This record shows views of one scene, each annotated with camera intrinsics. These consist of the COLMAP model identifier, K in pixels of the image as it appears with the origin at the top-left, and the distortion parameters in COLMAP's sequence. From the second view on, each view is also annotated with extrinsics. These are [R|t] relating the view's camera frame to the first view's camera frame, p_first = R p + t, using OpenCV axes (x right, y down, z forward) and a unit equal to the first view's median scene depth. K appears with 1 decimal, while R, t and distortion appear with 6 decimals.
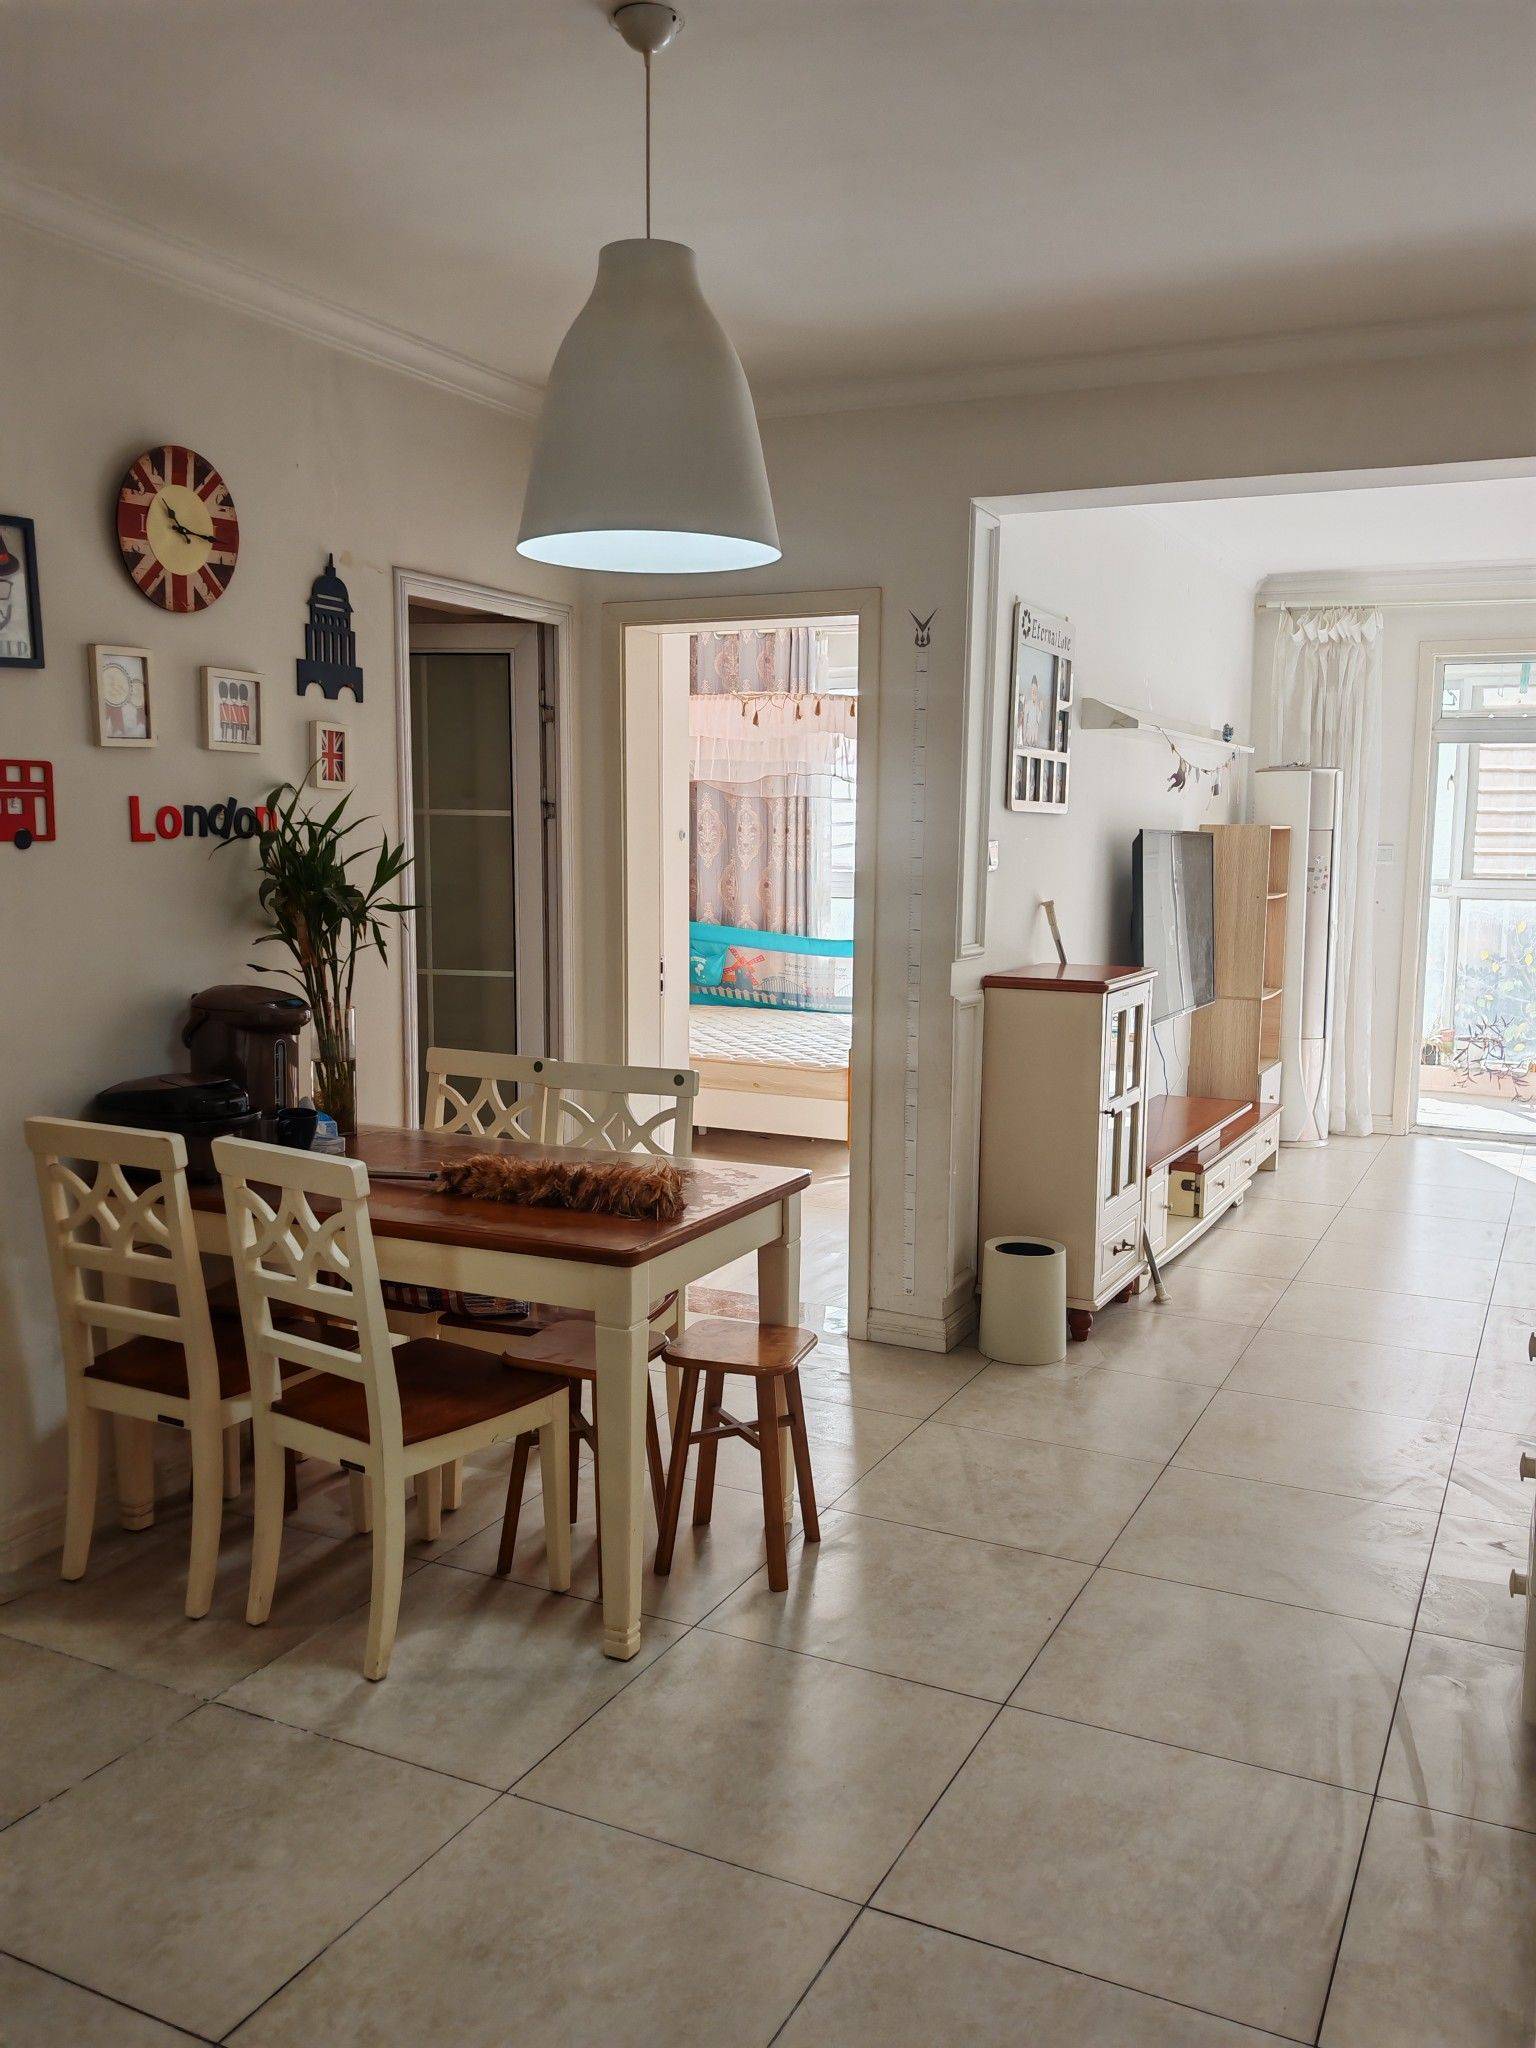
lens RADIAL K [[1645.8, 0, 768.0], [0, 1645.8, 1024.0], [0, 0, 1]] dist [0.004579, -0.000900]
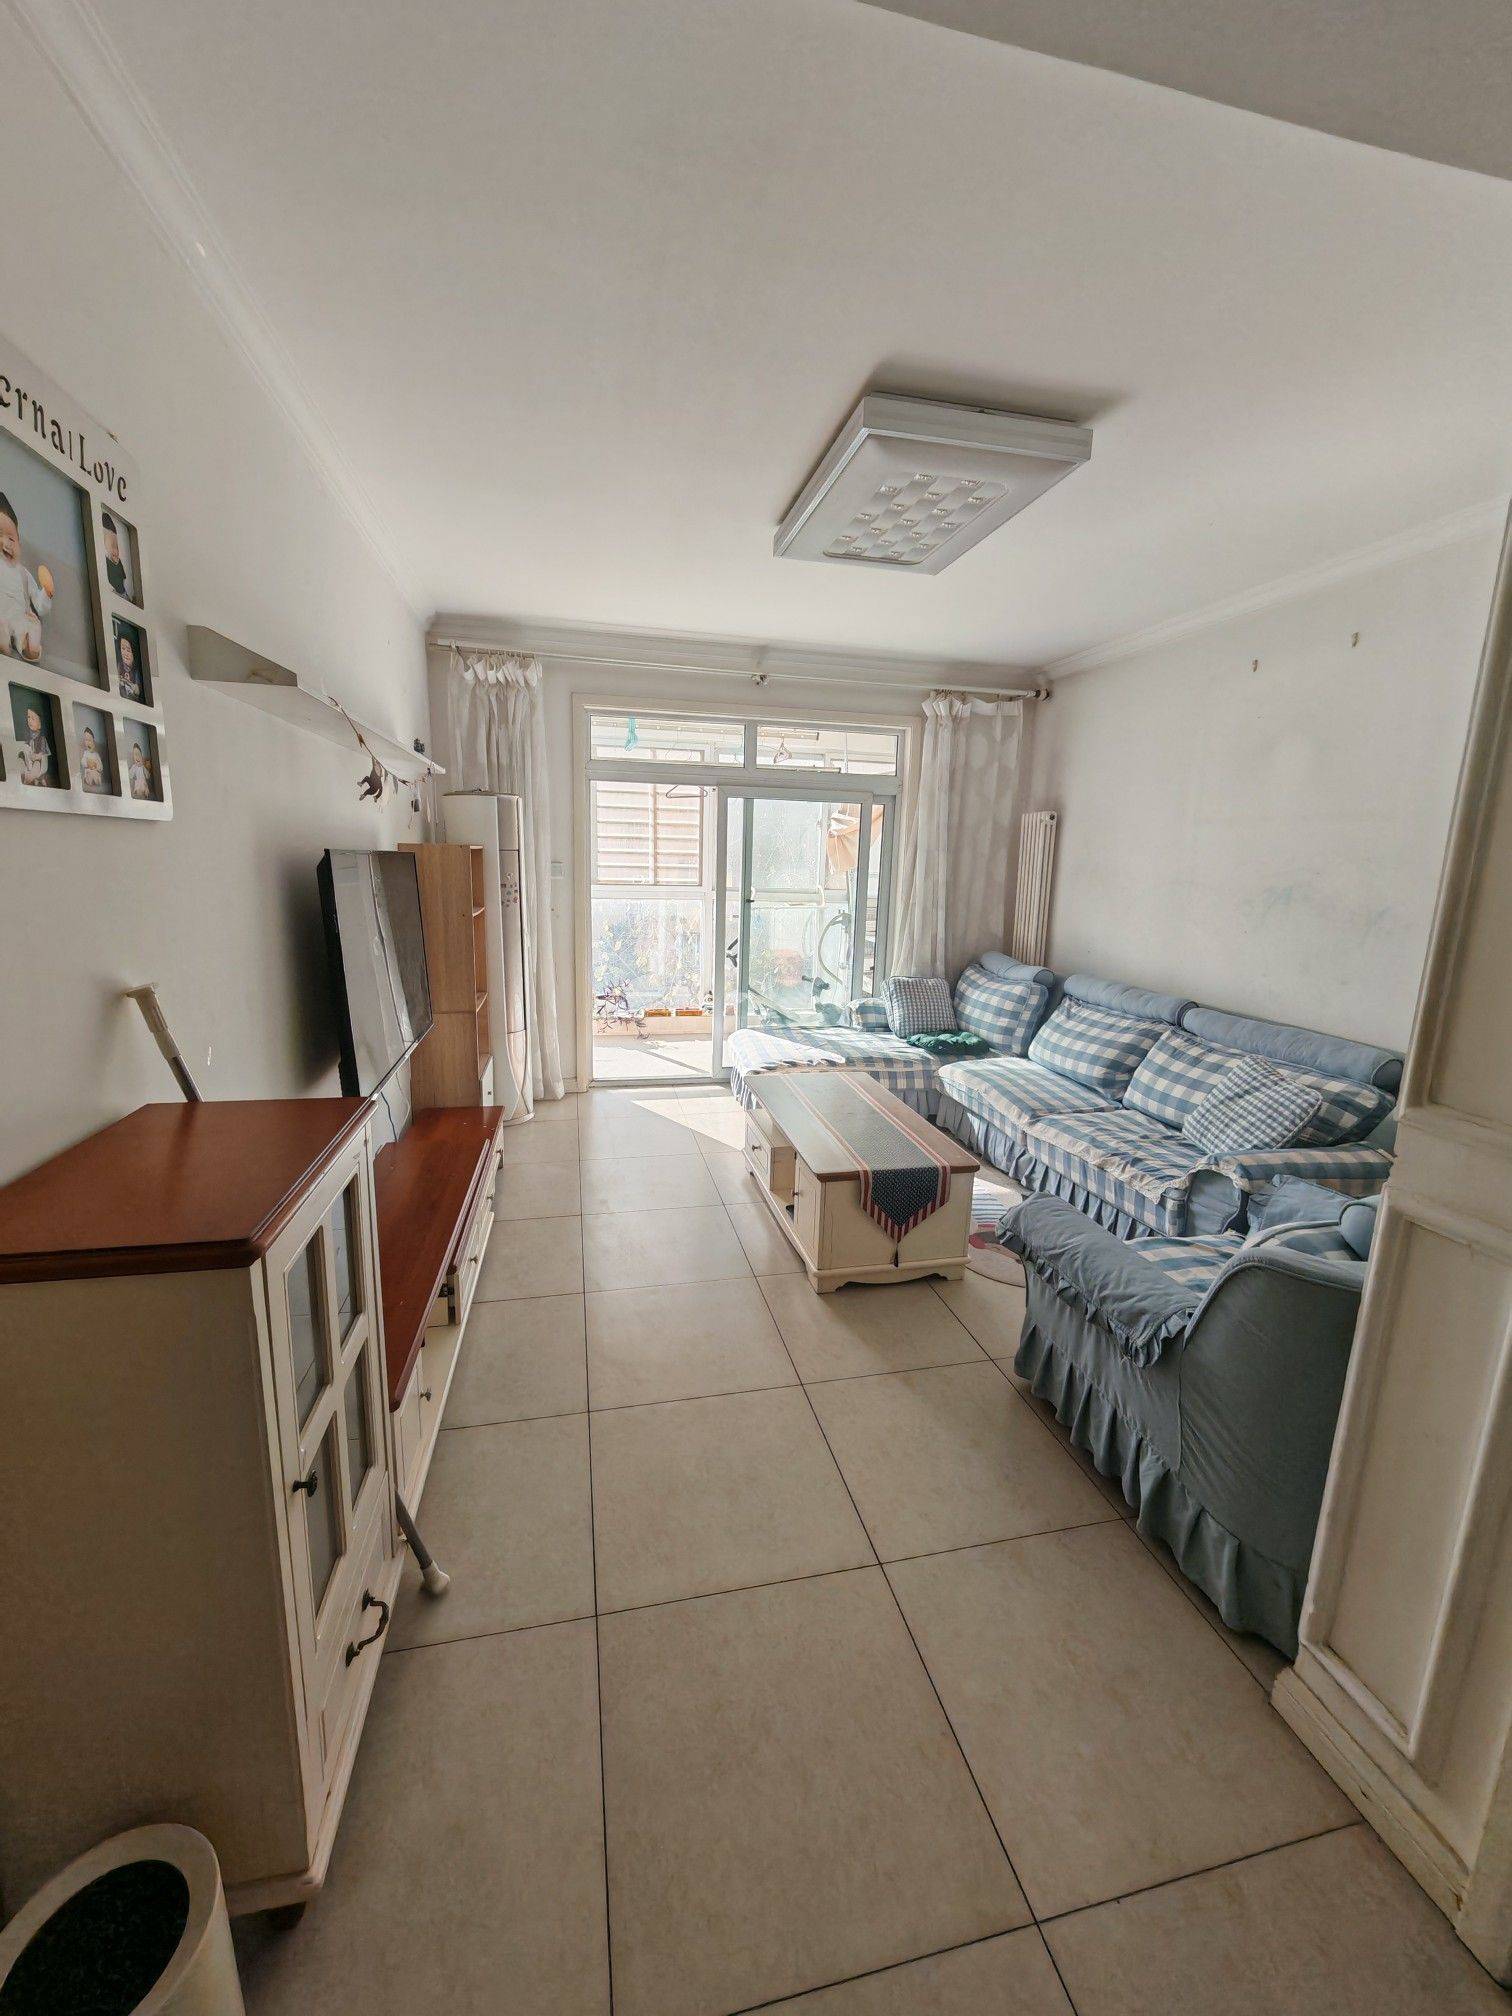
lens RADIAL K [[799.1, 0, 756.0], [0, 799.1, 1008.0], [0, 0, 1]] dist [0.001266, 0.000299]
pose [[0.772572, -0.111118, 0.625128, 0.109963], [0.059835, 0.992927, 0.102548, -0.055648], [-0.632101, -0.041821, 0.773756, 0.458101]]
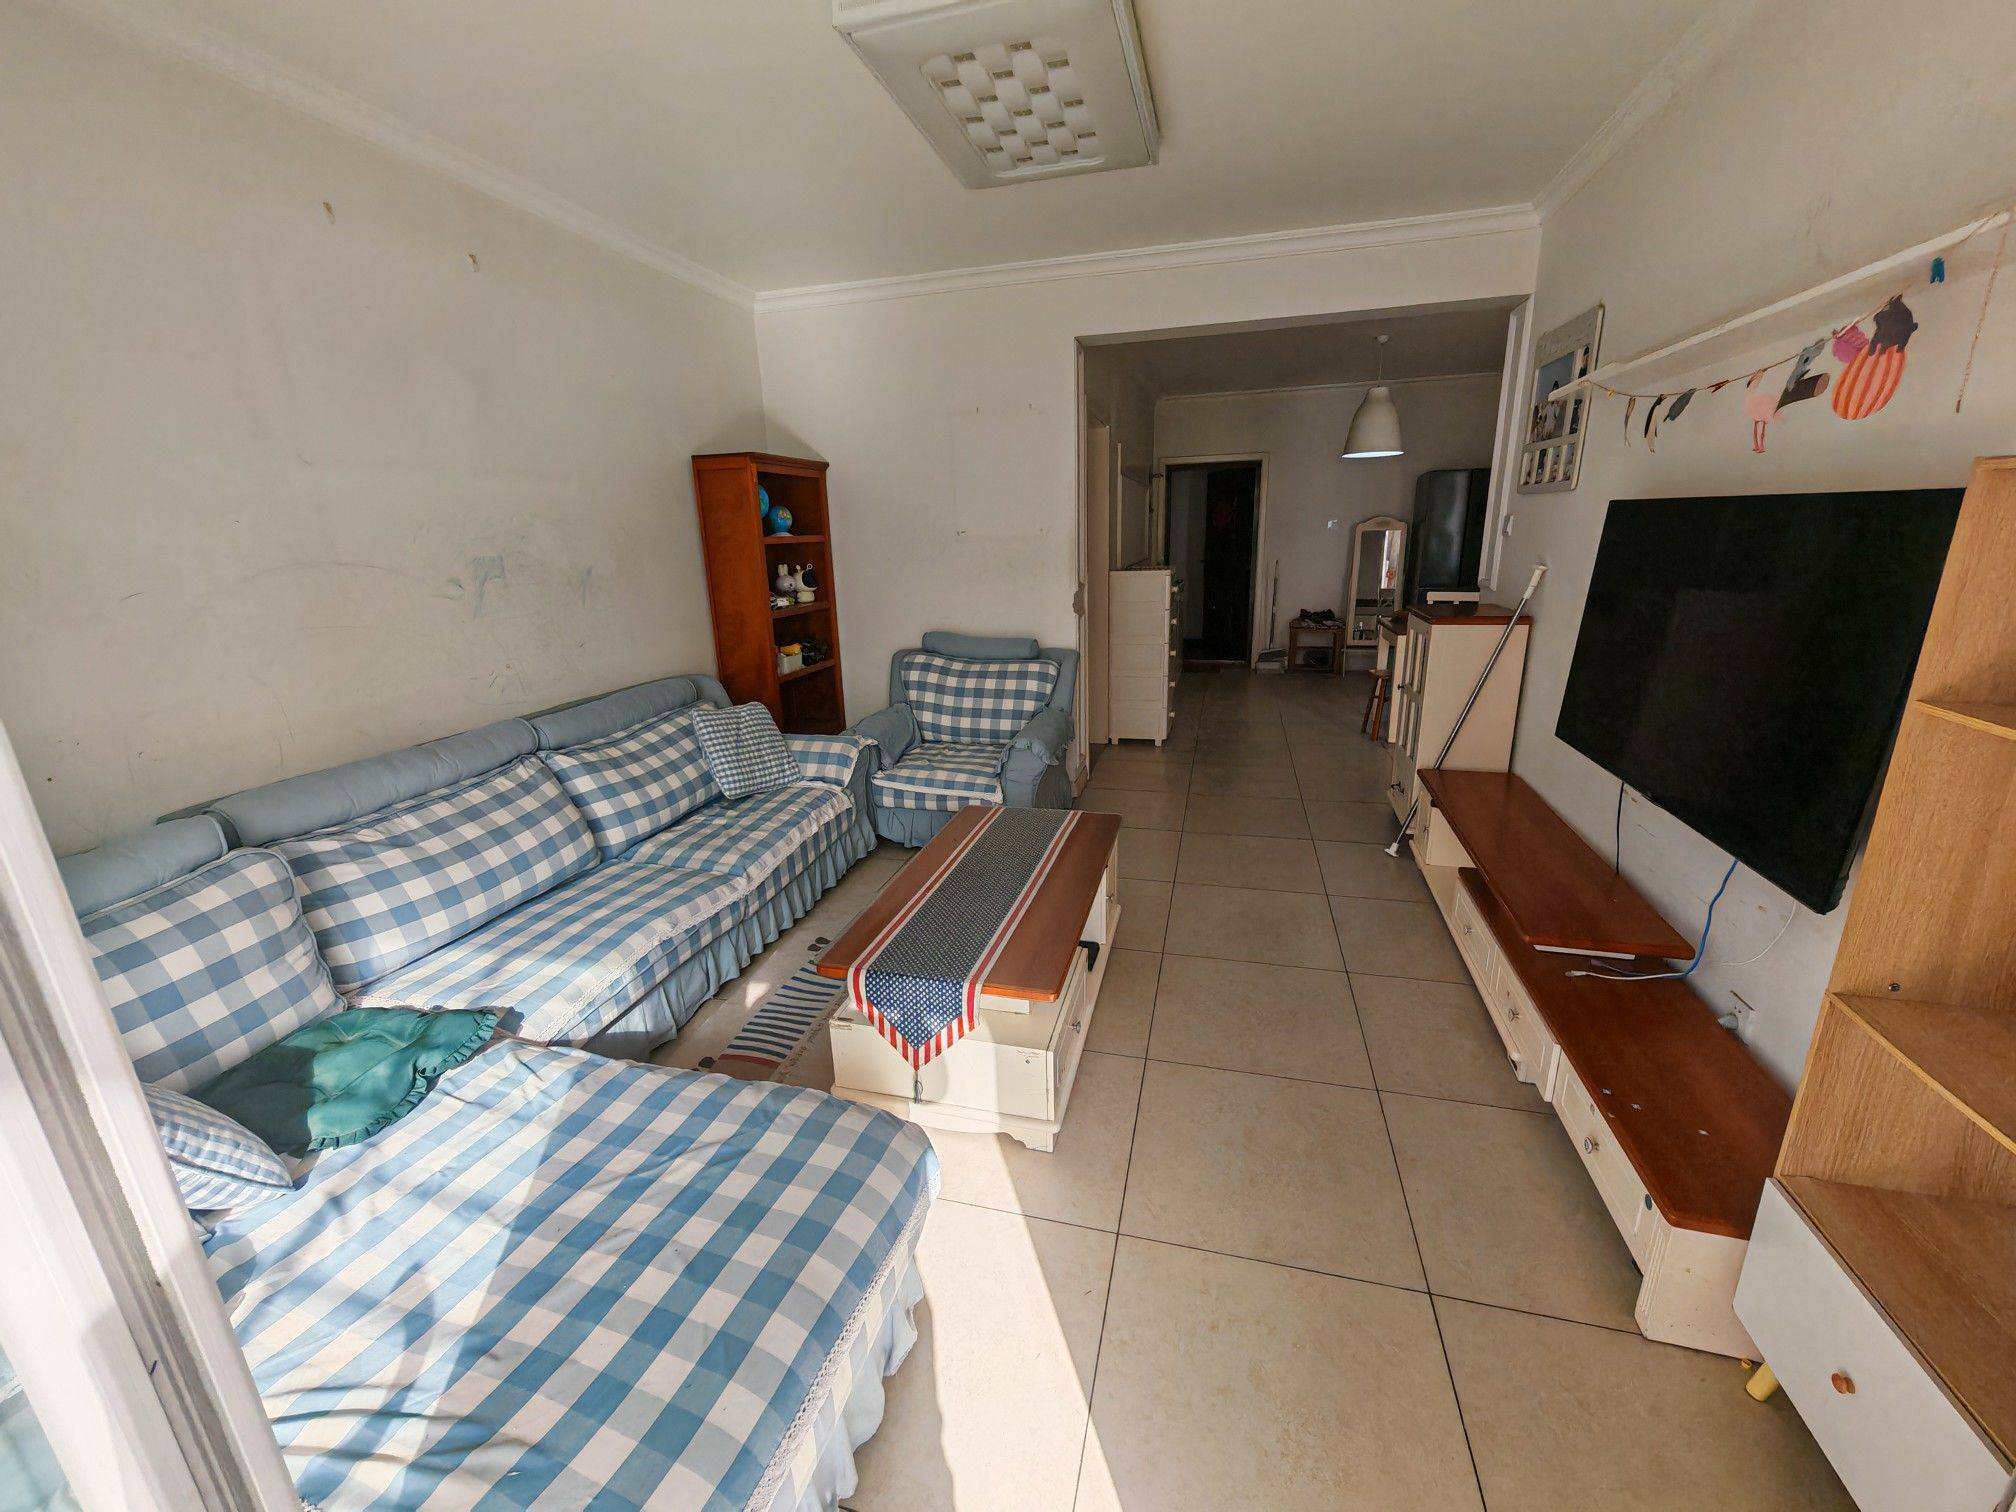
lens RADIAL K [[799.1, 0, 1008.0], [0, 799.1, 756.0], [0, 0, 1]] dist [0.001266, 0.000299]
pose [[-0.979512, 0.075416, -0.186730, 0.468590], [-0.003244, 0.921203, 0.389068, -0.119253], [0.201359, 0.381702, -0.902085, 1.040036]]
